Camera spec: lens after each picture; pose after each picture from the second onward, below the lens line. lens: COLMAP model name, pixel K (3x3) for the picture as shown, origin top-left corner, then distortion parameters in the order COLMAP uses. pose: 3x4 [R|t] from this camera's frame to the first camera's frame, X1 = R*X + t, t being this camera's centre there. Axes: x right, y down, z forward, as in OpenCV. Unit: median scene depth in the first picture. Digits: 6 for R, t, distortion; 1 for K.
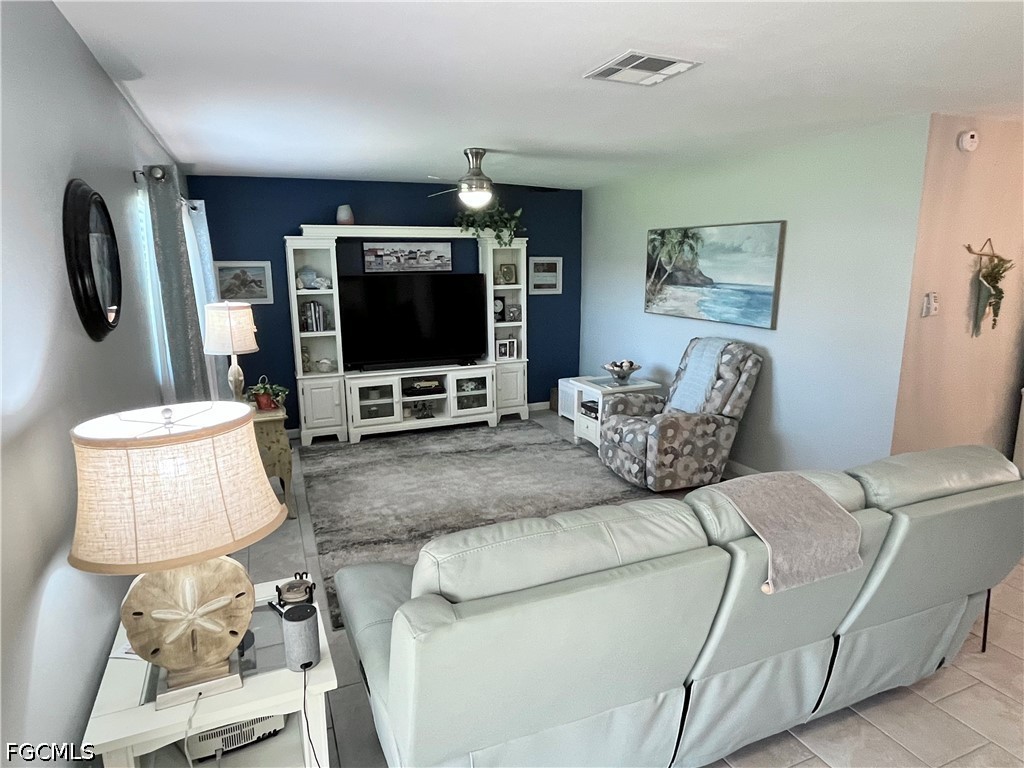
lens RADIAL K [[602.1, 0, 512.0], [0, 602.1, 384.0], [0, 0, 1]] dist [-0.003615, -0.000504]
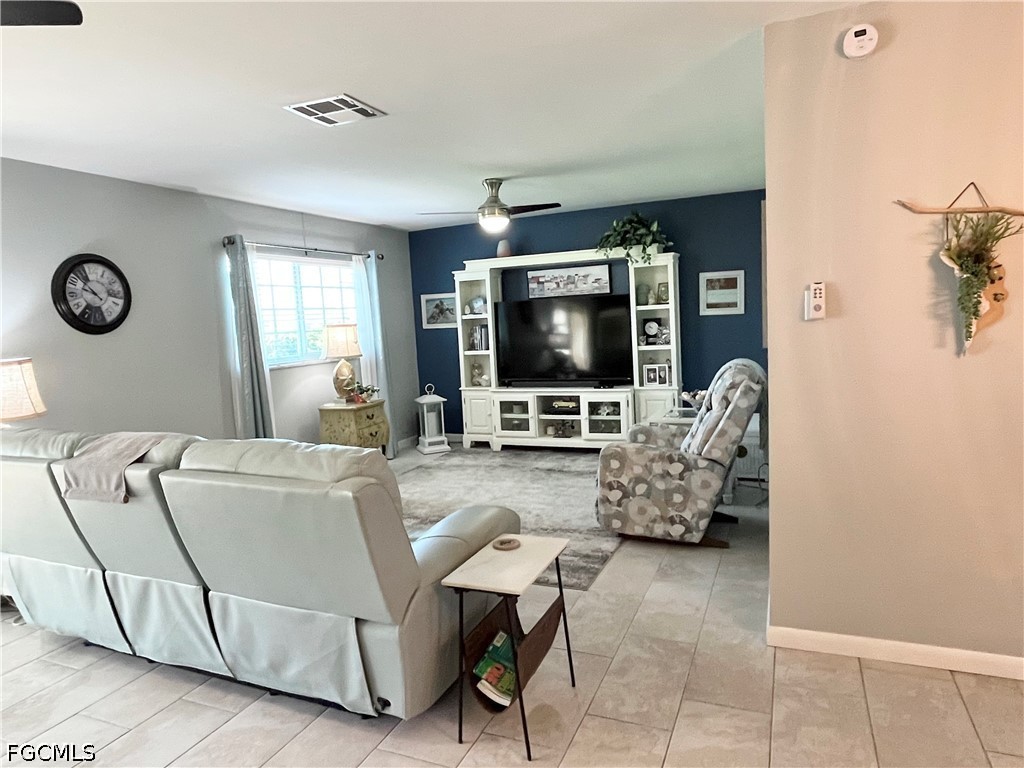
lens RADIAL K [[649.0, 0, 512.0], [0, 649.0, 384.0], [0, 0, 1]] dist [-0.003986, -0.001210]
pose [[0.690132, 0.048417, -0.722062, 0.613175], [-0.098152, 0.994802, -0.027106, 0.004724], [0.716997, 0.089578, 0.691297, 0.181271]]
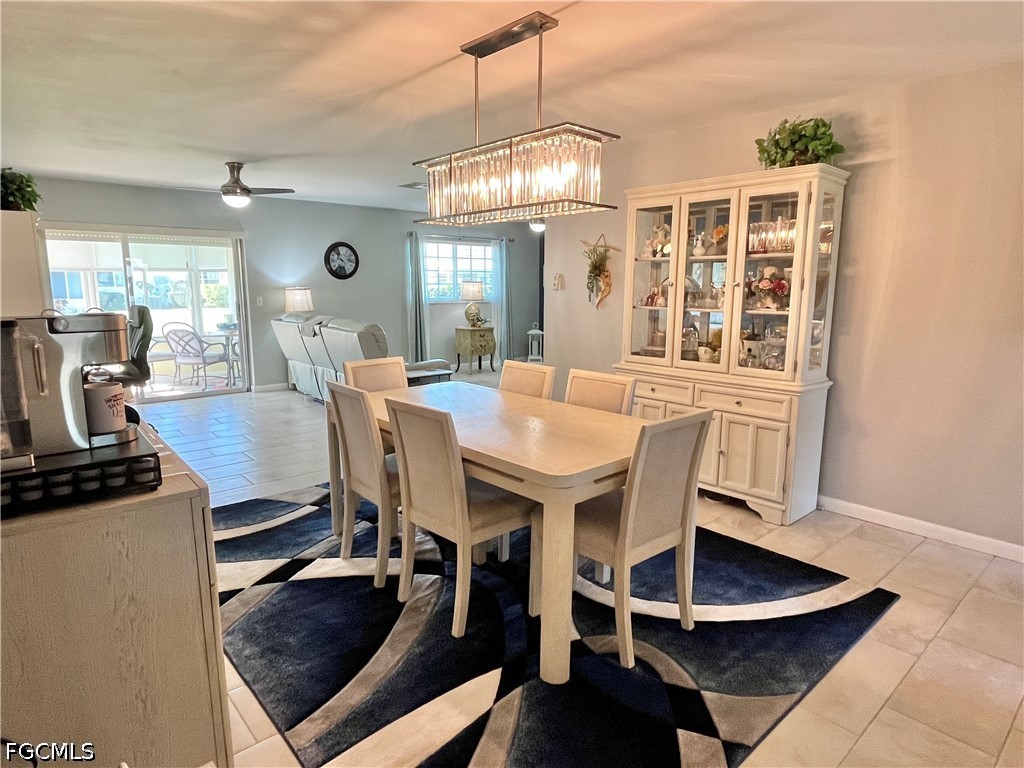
lens RADIAL K [[602.1, 0, 512.0], [0, 602.1, 384.0], [0, 0, 1]] dist [-0.003615, -0.000504]
pose [[0.323019, 0.167413, -0.931467, 1.315282], [-0.192890, 0.975216, 0.108384, -0.015623], [0.926527, 0.144660, 0.347306, 0.257515]]
